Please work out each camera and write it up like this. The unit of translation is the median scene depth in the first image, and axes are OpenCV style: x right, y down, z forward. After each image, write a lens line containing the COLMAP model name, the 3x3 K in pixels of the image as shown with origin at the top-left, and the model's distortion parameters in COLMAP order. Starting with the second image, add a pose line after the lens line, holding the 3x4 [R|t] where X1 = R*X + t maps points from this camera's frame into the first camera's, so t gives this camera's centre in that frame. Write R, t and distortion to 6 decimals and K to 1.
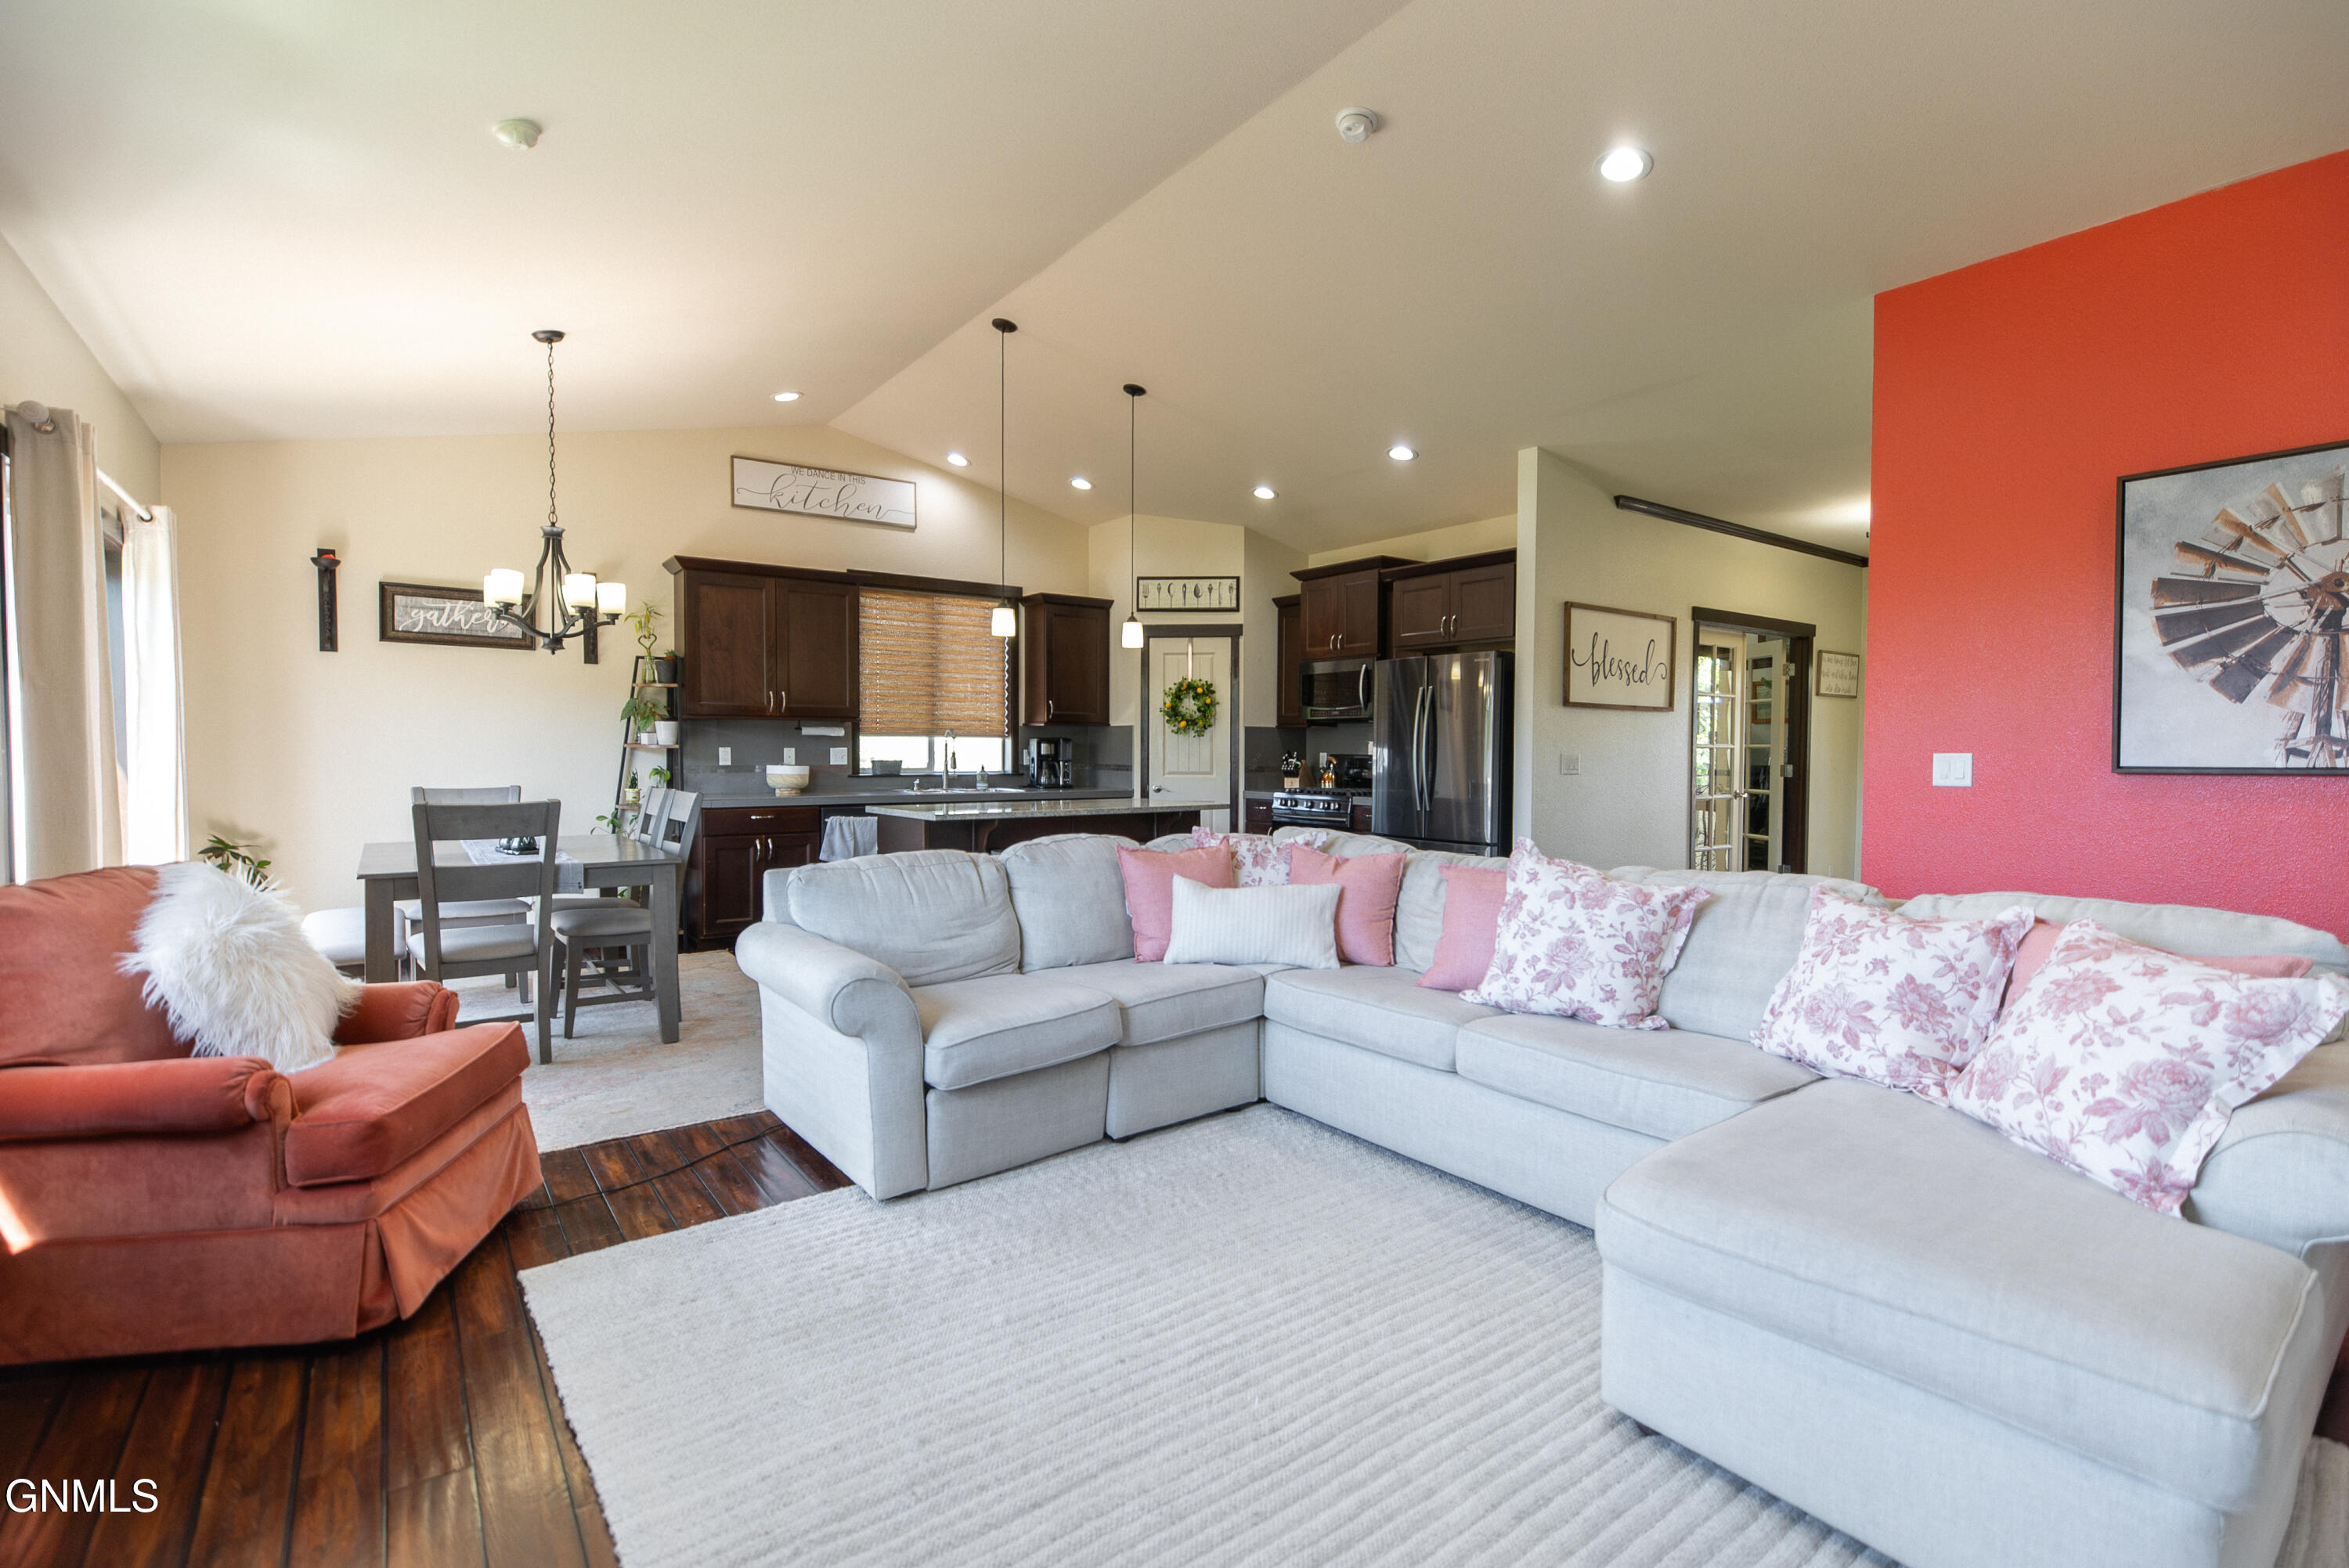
lens RADIAL K [[1063.8, 0, 1177.4], [0, 1063.8, 783.4], [0, 0, 1]] dist [-0.005391, 0.000547]
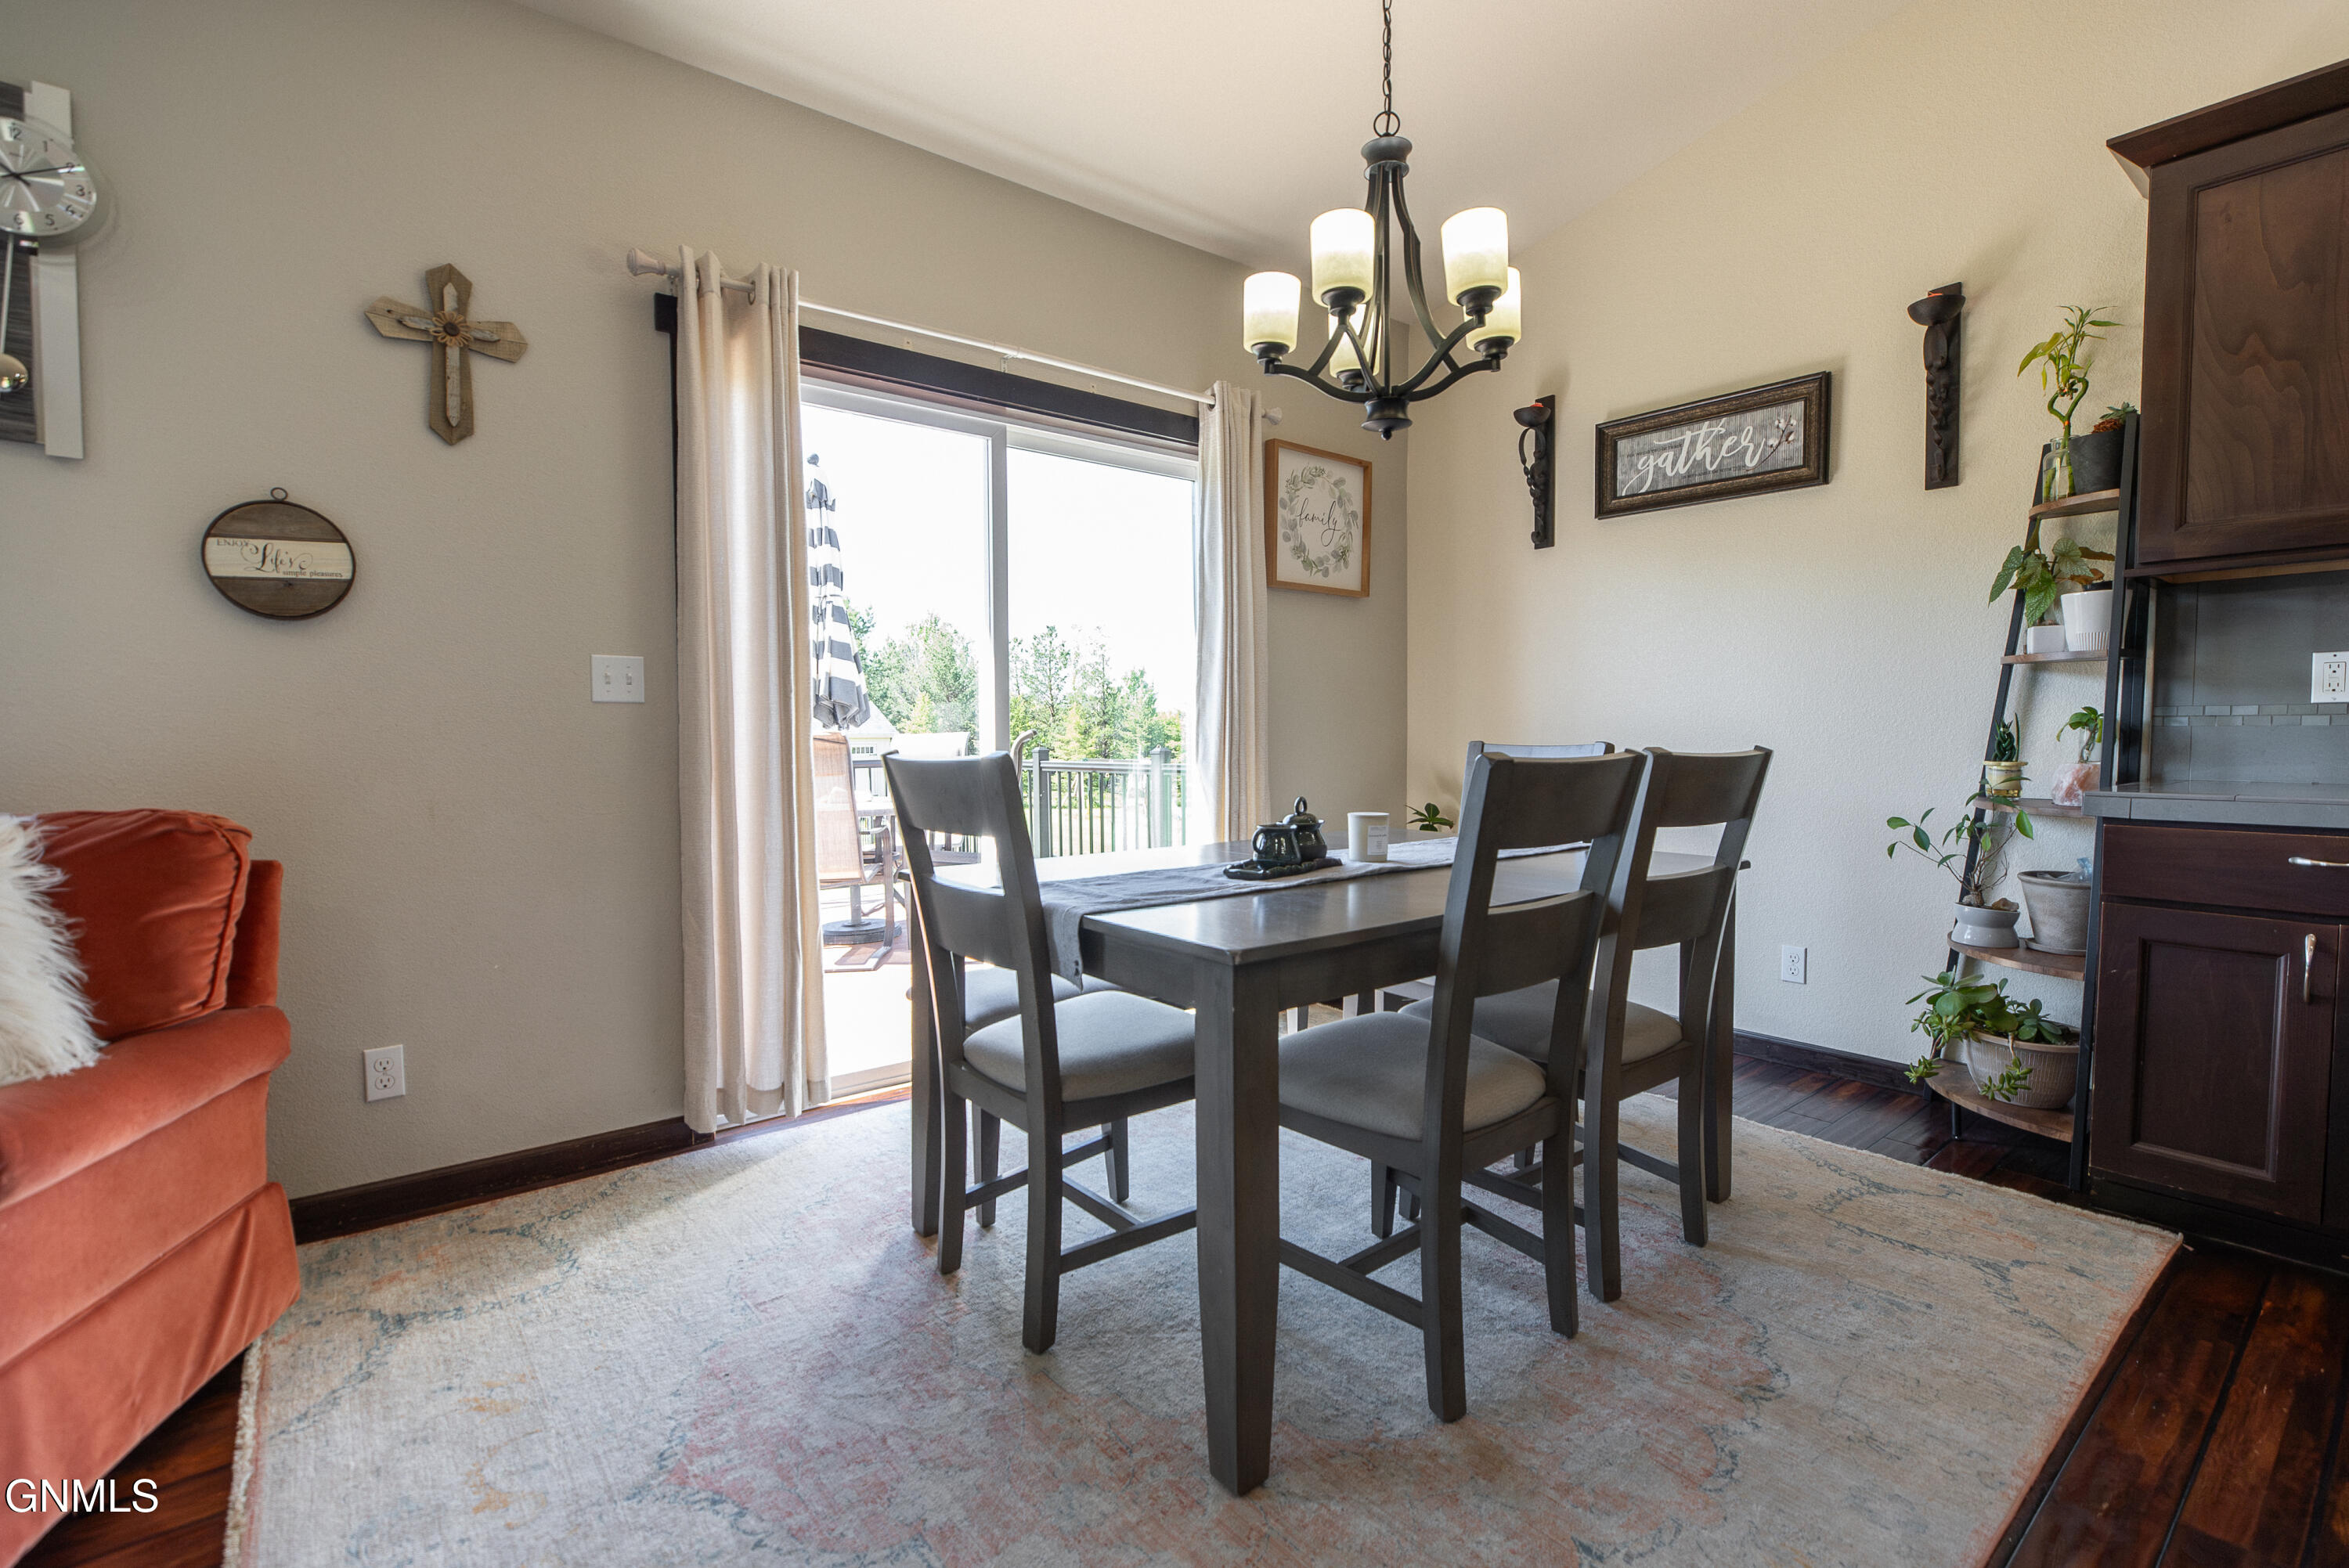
lens RADIAL K [[1063.8, 0, 1173.9], [0, 1063.8, 783.5], [0, 0, 1]] dist [-0.005391, 0.000547]
pose [[0.041198, 0.045183, -0.998129, -0.103063], [-0.025519, 0.998699, 0.044155, 0.004136], [0.998825, 0.023652, 0.042298, 0.665758]]
